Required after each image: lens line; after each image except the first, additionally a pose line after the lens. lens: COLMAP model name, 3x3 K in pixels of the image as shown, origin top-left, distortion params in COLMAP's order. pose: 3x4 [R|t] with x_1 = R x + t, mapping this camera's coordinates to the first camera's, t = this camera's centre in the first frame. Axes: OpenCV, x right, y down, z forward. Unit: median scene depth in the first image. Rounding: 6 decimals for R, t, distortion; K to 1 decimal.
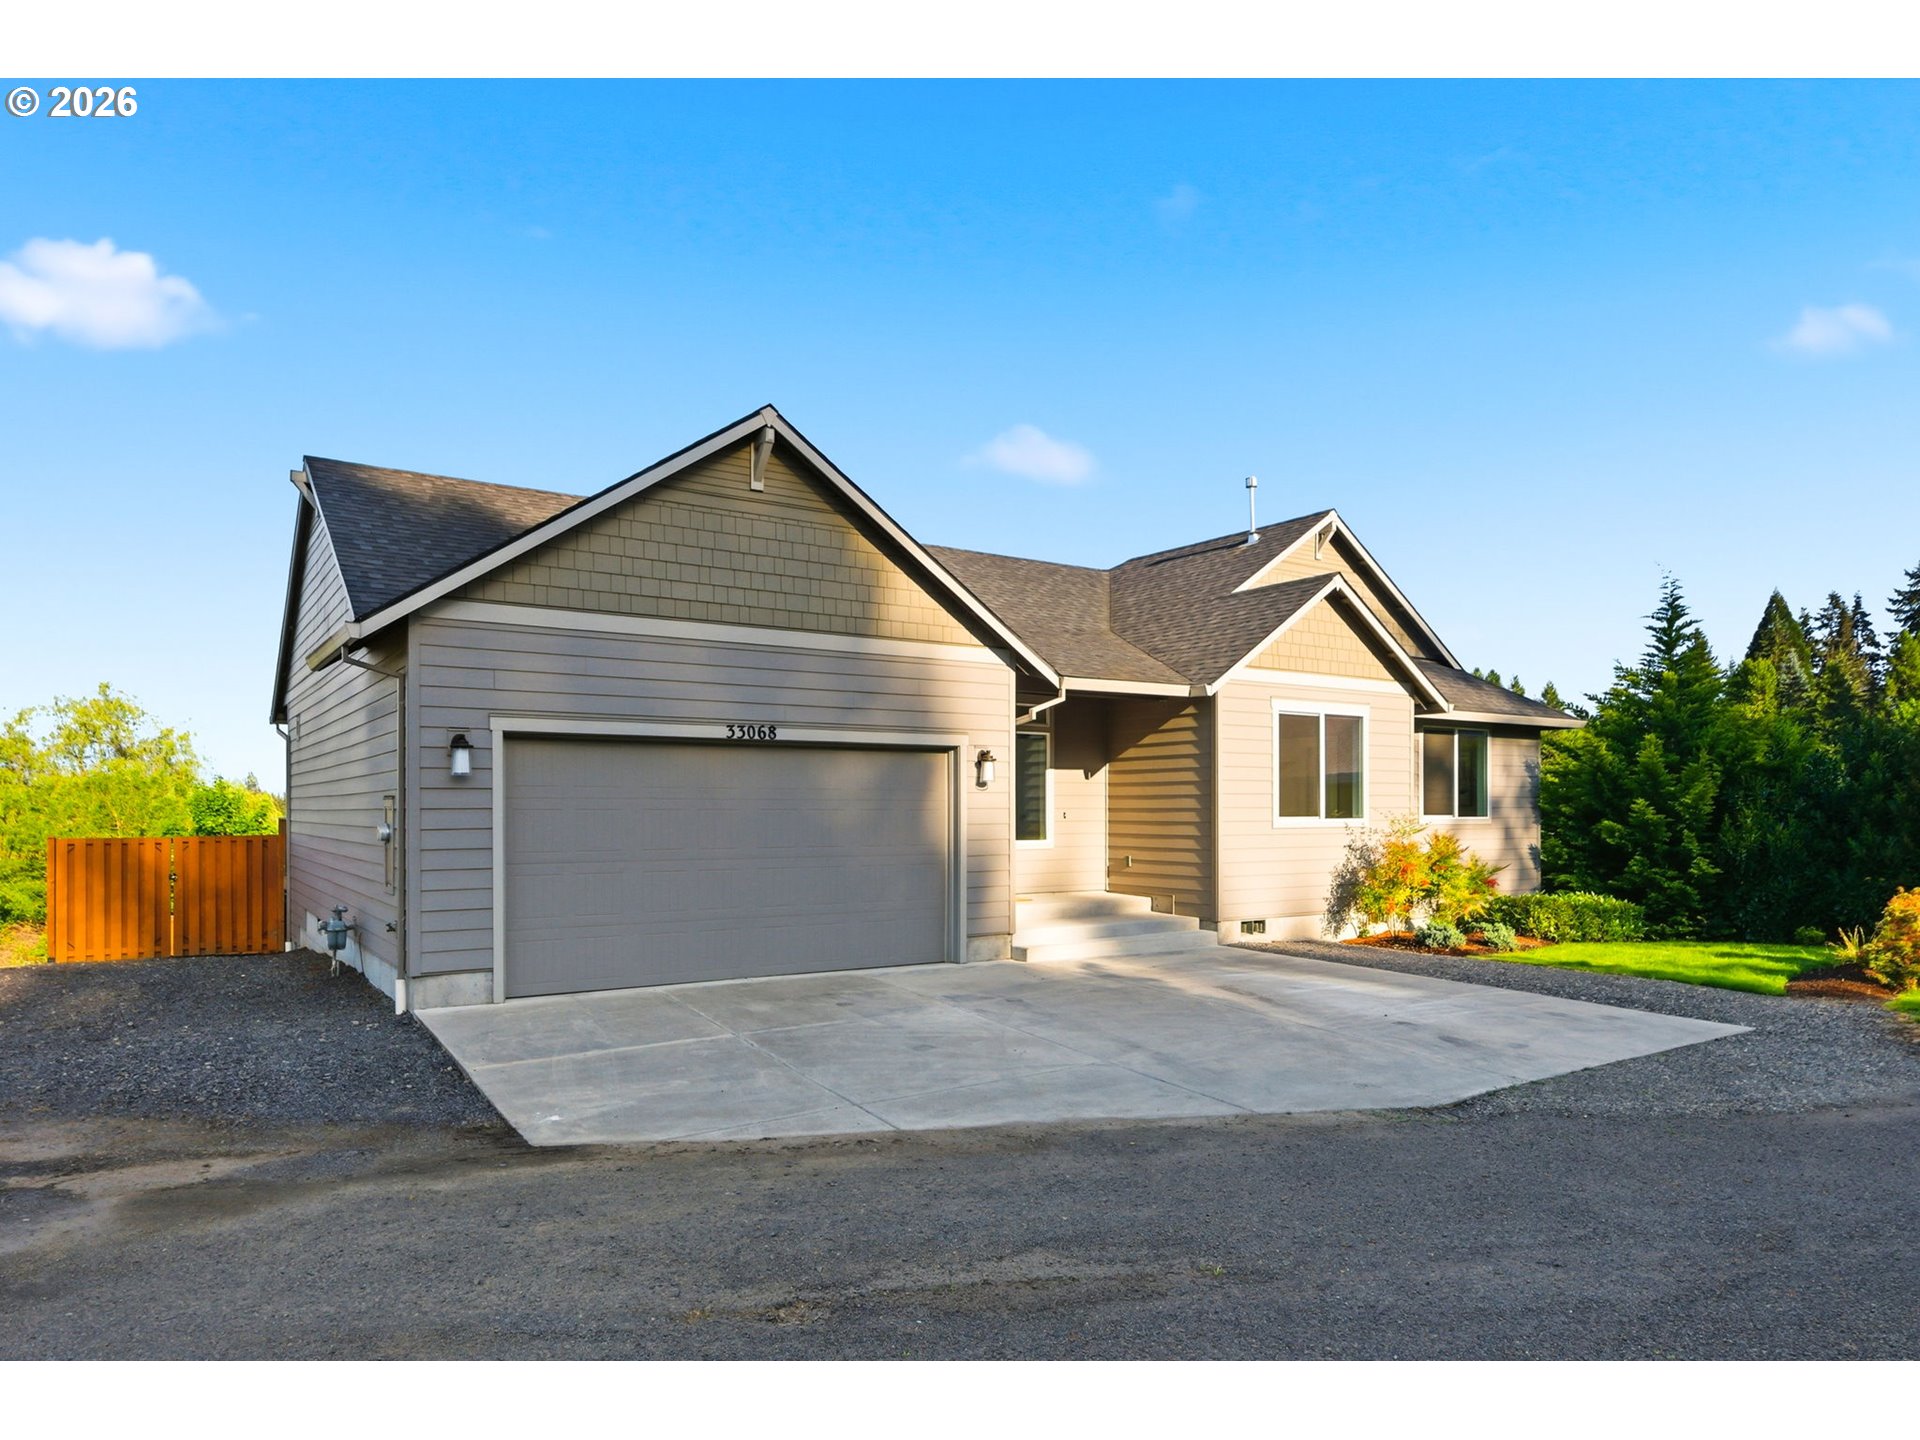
lens RADIAL K [[1229.7, 0, 988.7], [0, 1229.7, 713.4], [0, 0, 1]] dist [0.001044, 0.003307]
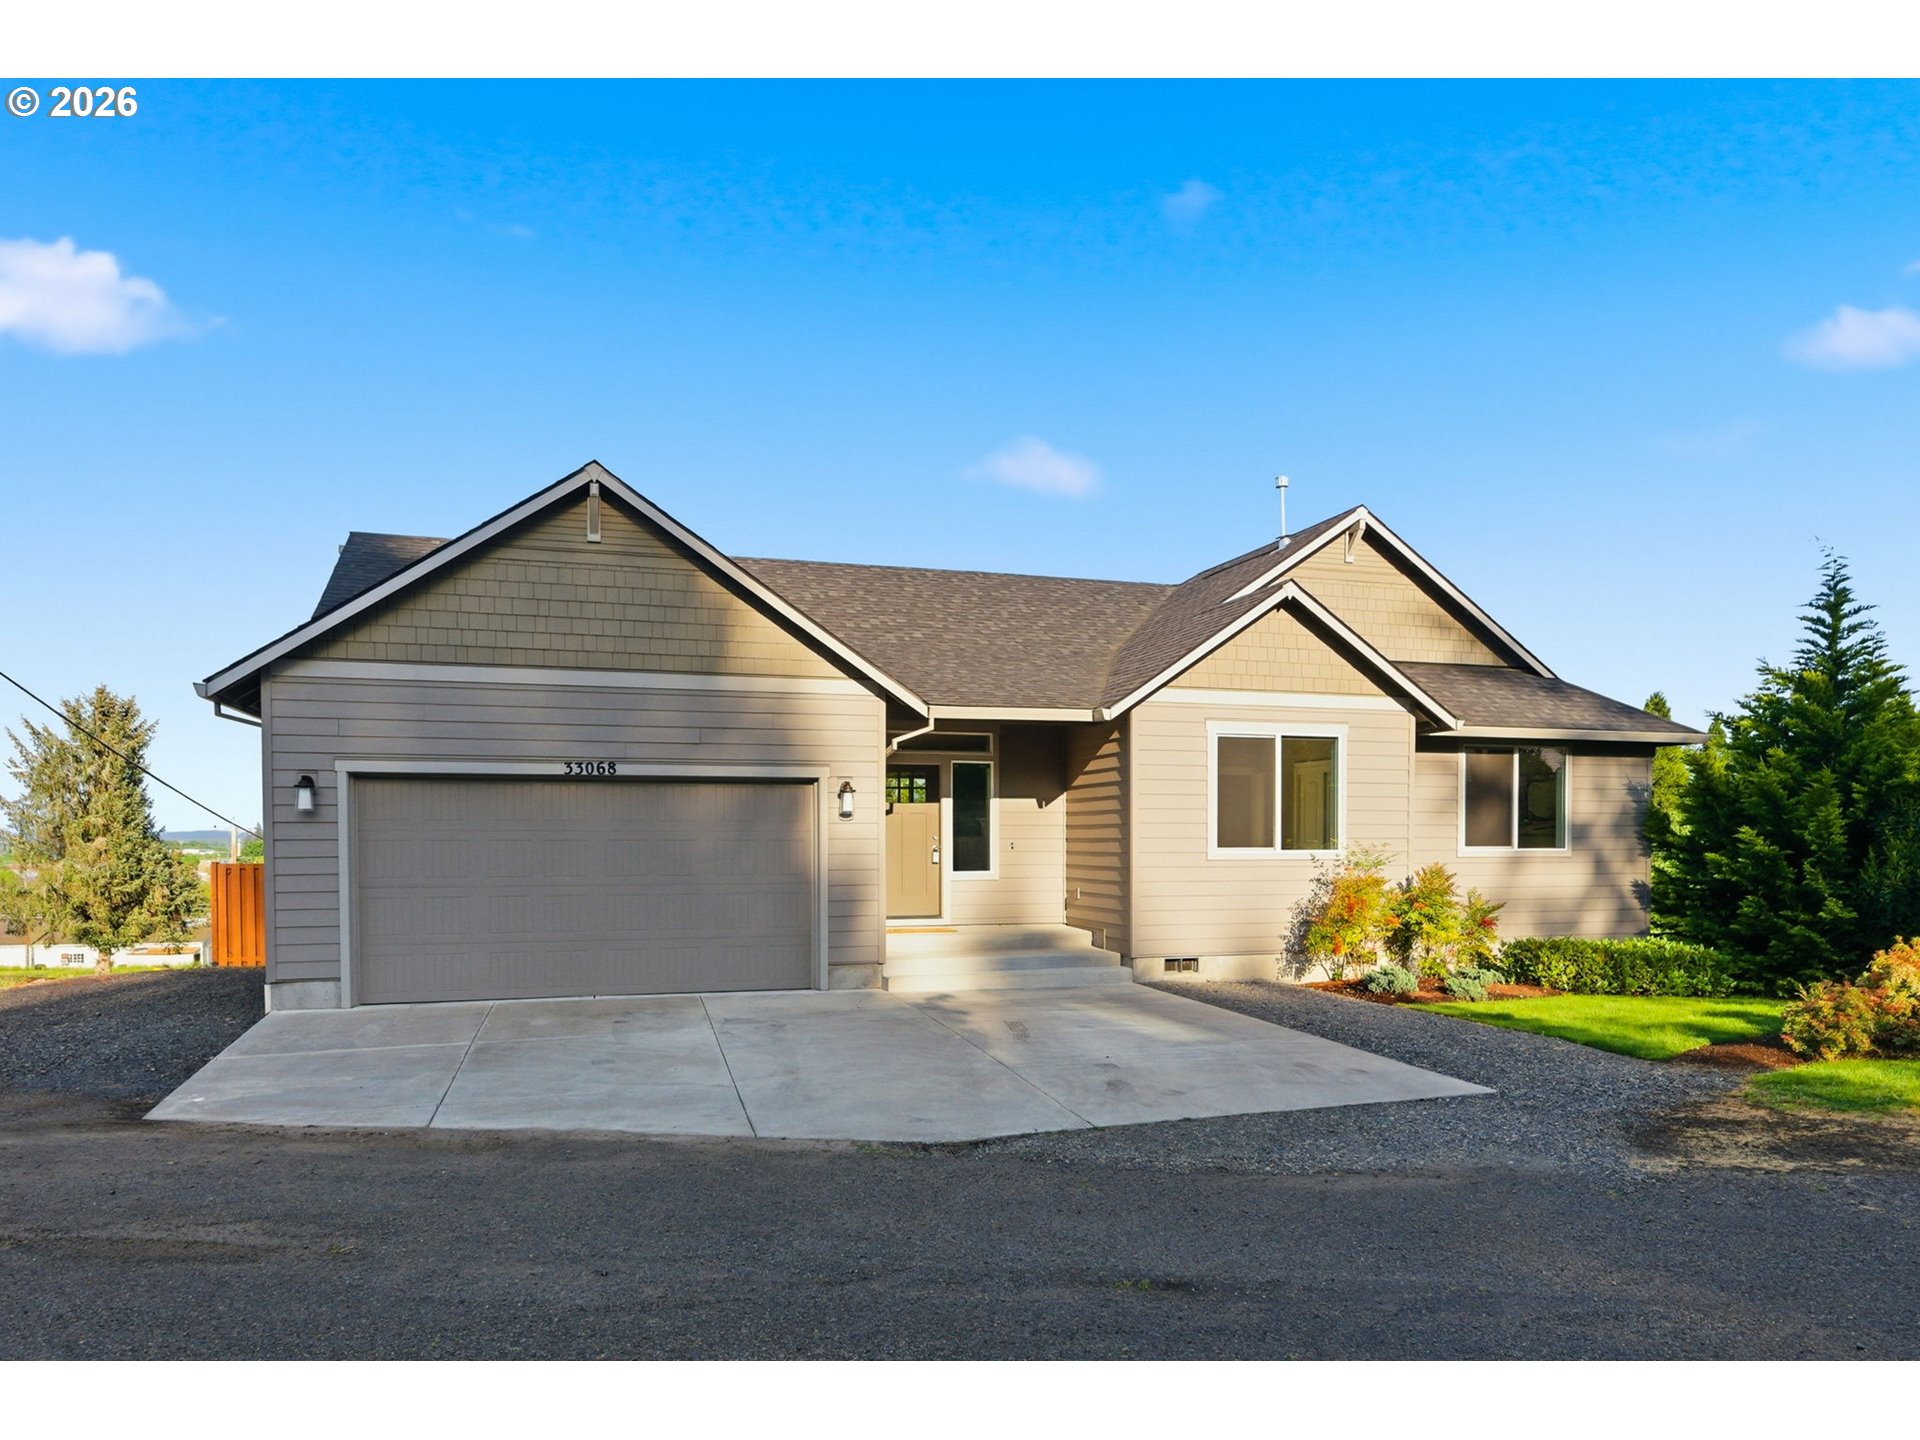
lens RADIAL K [[1289.7, 0, 966.7], [0, 1289.7, 768.1], [0, 0, 1]] dist [0.000241, 0.001495]
pose [[0.955613, -0.016156, -0.294181, 0.433930], [0.023116, 0.999529, 0.020197, -0.000079], [0.293716, -0.026101, 0.955536, 0.018582]]
